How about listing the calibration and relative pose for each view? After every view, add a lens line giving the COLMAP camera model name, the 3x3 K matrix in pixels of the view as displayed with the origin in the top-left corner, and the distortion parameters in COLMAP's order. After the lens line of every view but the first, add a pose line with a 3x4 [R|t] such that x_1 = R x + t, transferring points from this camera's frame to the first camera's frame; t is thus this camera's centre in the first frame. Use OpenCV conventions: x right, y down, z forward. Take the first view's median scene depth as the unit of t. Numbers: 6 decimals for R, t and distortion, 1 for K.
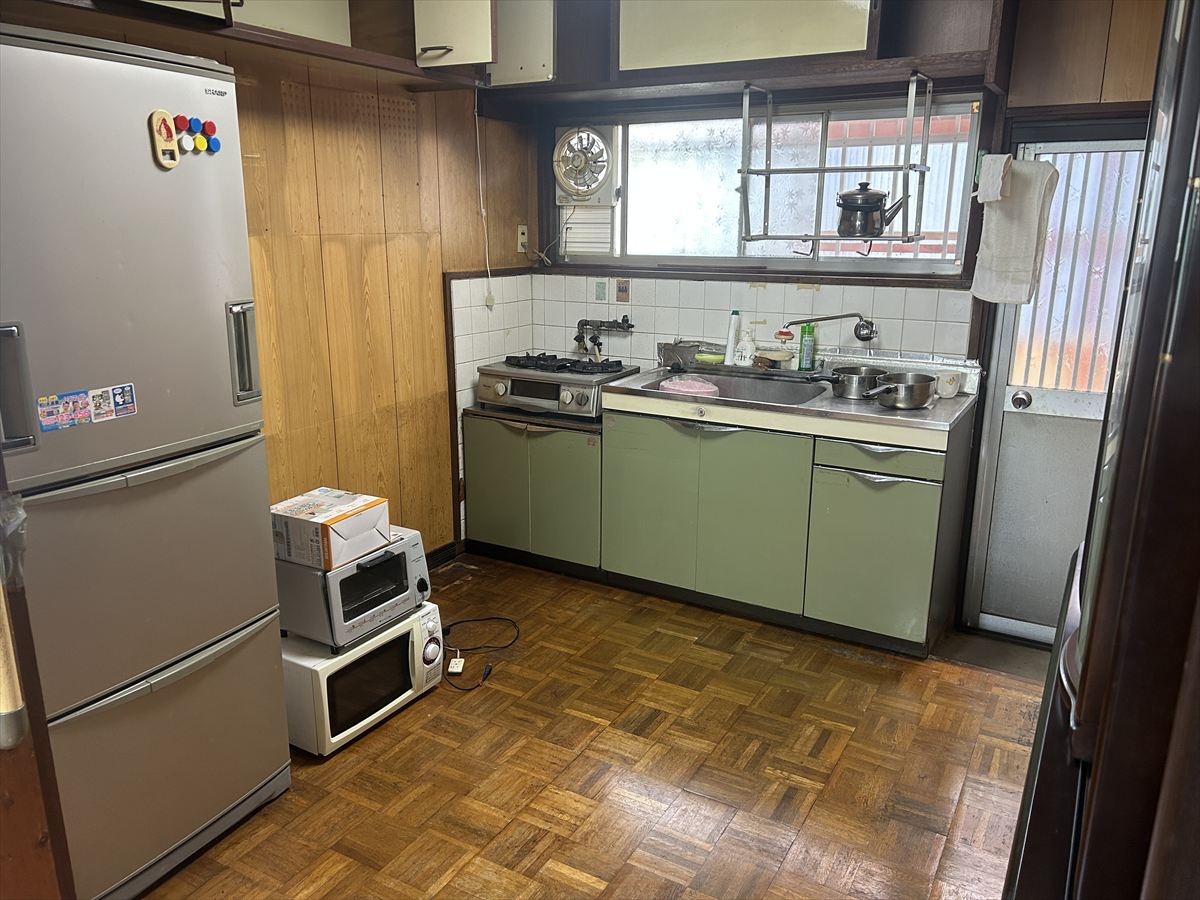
lens RADIAL K [[904.1, 0, 596.2], [0, 904.1, 447.3], [0, 0, 1]] dist [0.068032, -0.064839]
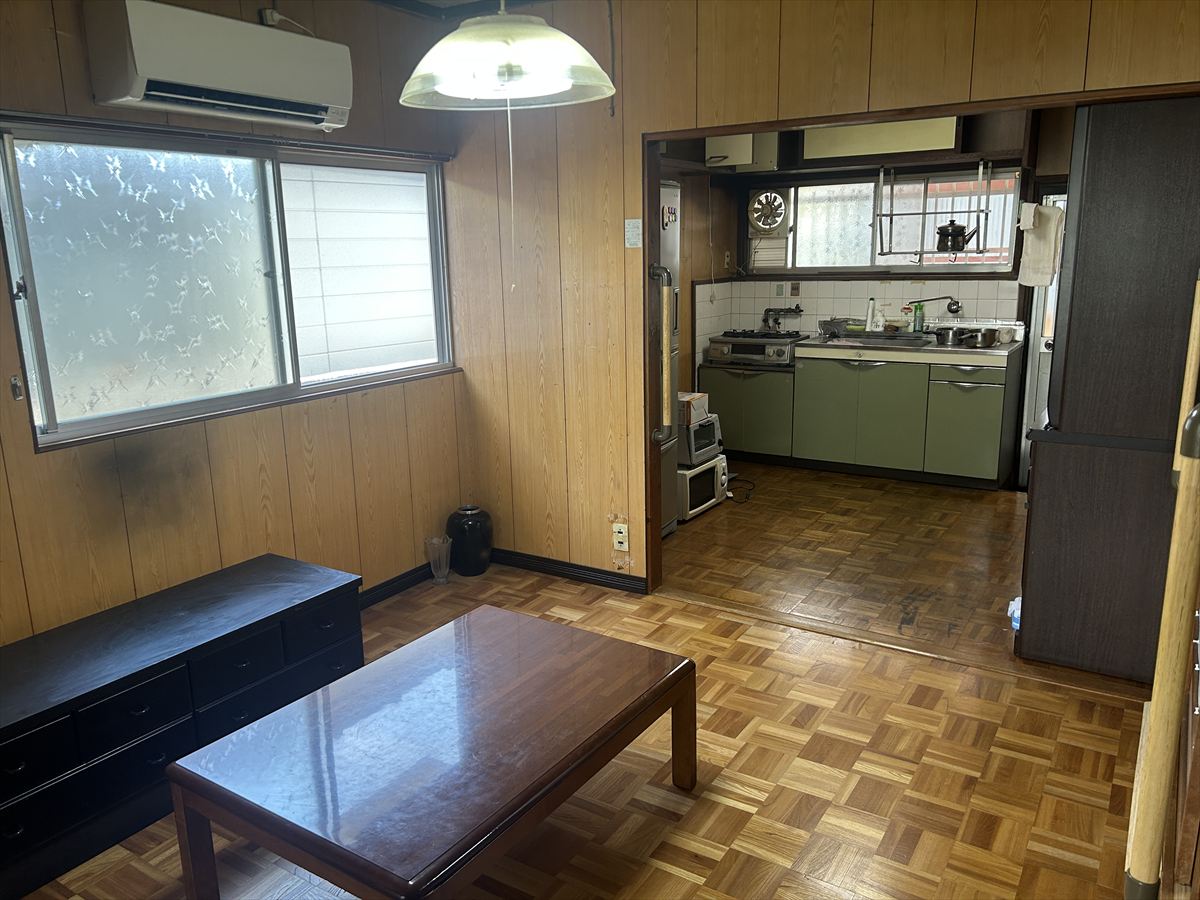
lens RADIAL K [[904.1, 0, 596.2], [0, 904.1, 447.3], [0, 0, 1]] dist [0.068032, -0.064839]
pose [[0.998947, -0.016272, -0.042903, -0.291797], [0.014958, 0.999415, -0.030771, 0.170676], [0.043379, 0.030097, 0.998605, -0.693762]]
